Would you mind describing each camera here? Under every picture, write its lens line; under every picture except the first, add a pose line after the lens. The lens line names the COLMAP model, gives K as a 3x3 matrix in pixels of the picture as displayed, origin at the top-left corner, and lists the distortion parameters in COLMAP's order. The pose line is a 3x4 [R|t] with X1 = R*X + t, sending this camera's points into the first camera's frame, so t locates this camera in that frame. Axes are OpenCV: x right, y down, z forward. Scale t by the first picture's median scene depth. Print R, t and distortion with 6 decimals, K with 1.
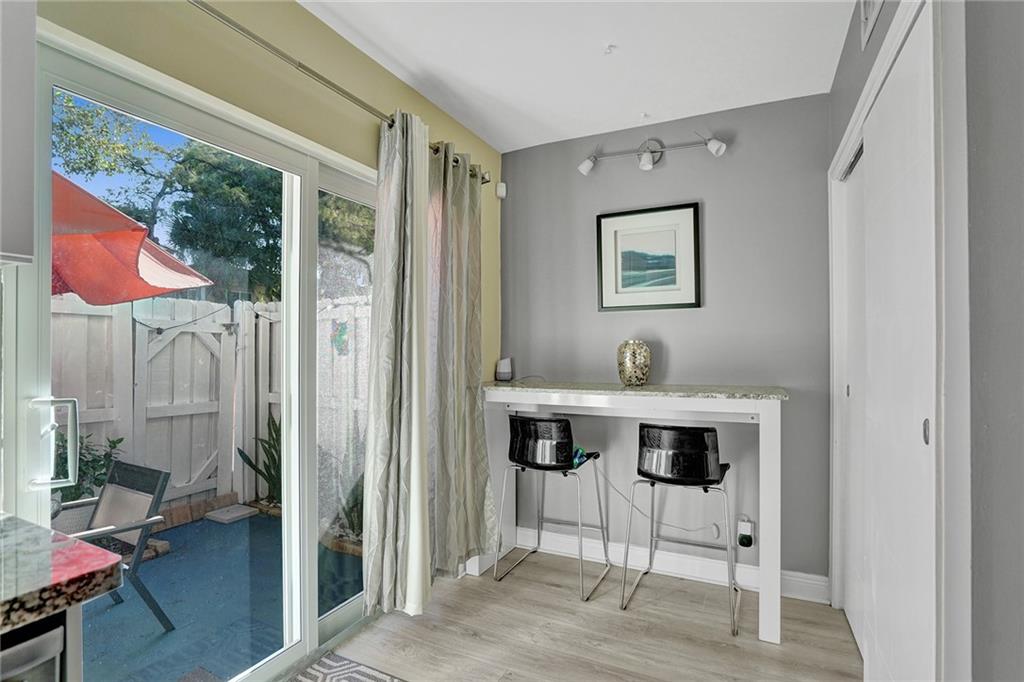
lens RADIAL K [[504.9, 0, 512.0], [0, 504.9, 341.0], [0, 0, 1]] dist [-0.030942, 0.000478]
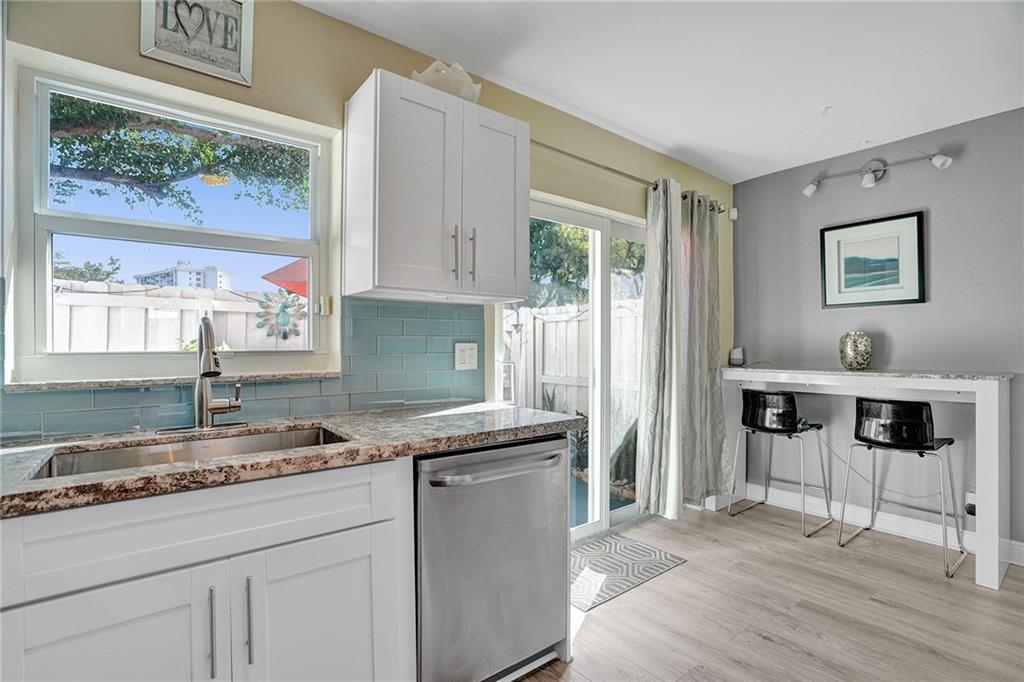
lens RADIAL K [[473.2, 0, 508.2], [0, 473.2, 344.6], [0, 0, 1]] dist [-0.053825, 0.020513]
pose [[0.899307, 0.000149, -0.437319, -0.021888], [0.005910, 0.999904, 0.012495, 0.010218], [0.437279, -0.013822, 0.899220, -0.362173]]
